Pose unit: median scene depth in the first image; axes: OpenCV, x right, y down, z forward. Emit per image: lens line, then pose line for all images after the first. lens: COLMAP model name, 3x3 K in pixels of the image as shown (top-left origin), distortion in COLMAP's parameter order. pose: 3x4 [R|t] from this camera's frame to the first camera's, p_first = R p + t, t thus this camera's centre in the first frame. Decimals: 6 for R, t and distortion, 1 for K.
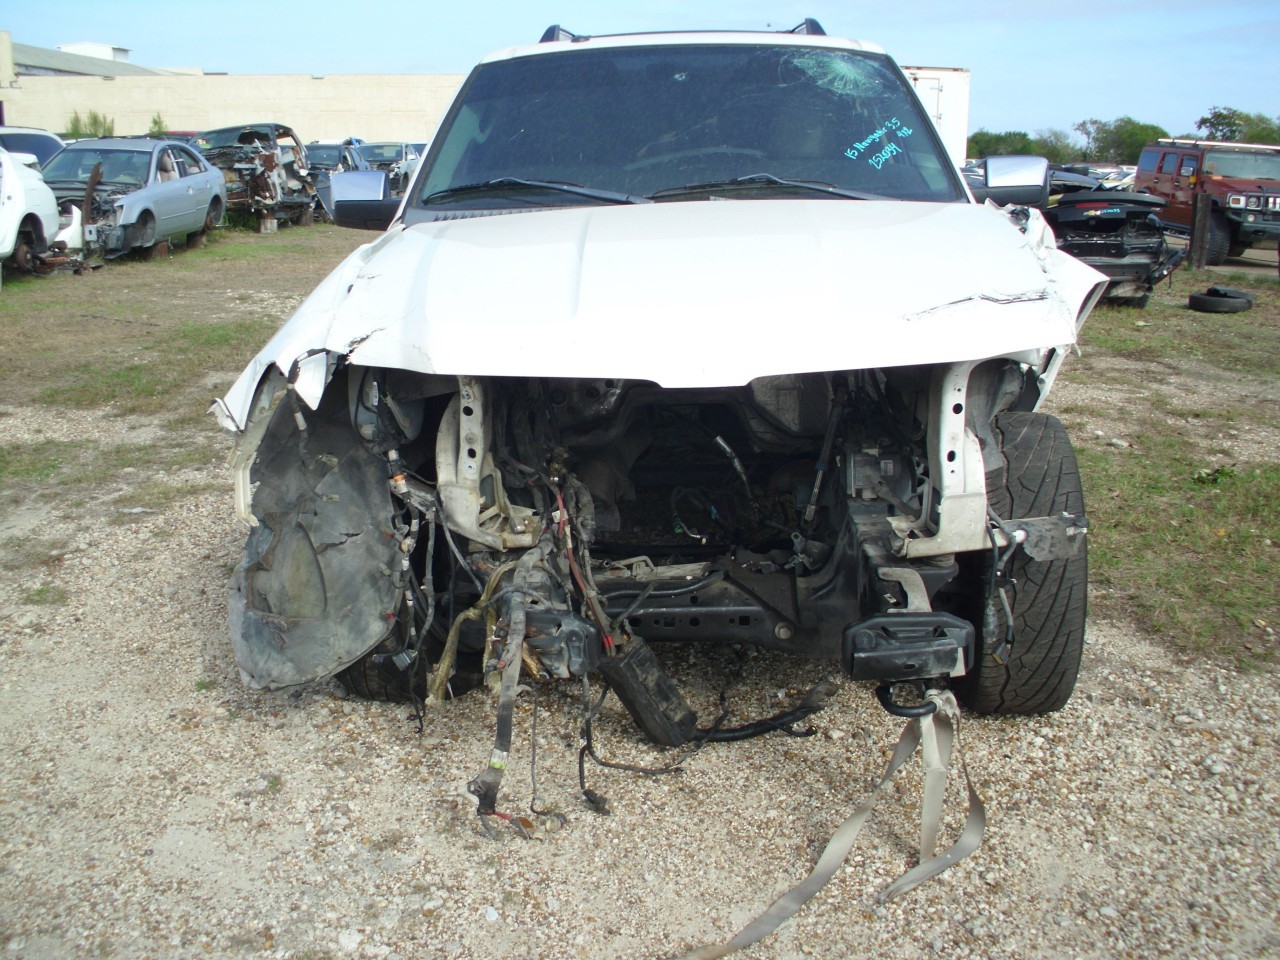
lens RADIAL K [[1342.4, 0, 640.0], [0, 1342.4, 480.0], [0, 0, 1]] dist [-0.244519, 0.269132]
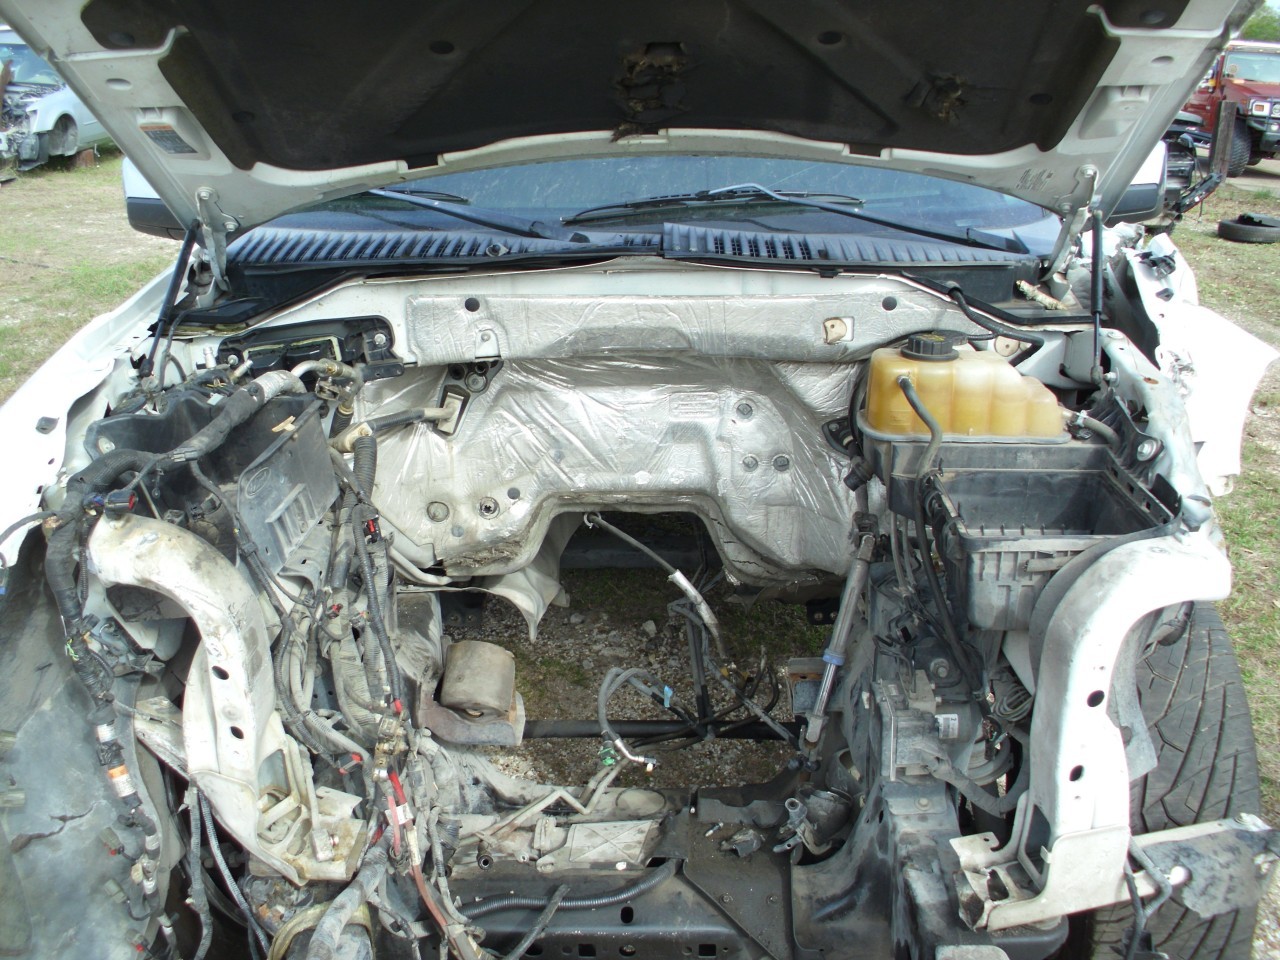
lens RADIAL K [[1342.4, 0, 640.0], [0, 1342.4, 480.0], [0, 0, 1]] dist [-0.244519, 0.269132]
pose [[0.999891, 0.005545, 0.013668, 0.032538], [-0.006698, 0.996284, 0.085868, -0.144654], [-0.013141, -0.085950, 0.996213, 0.360222]]
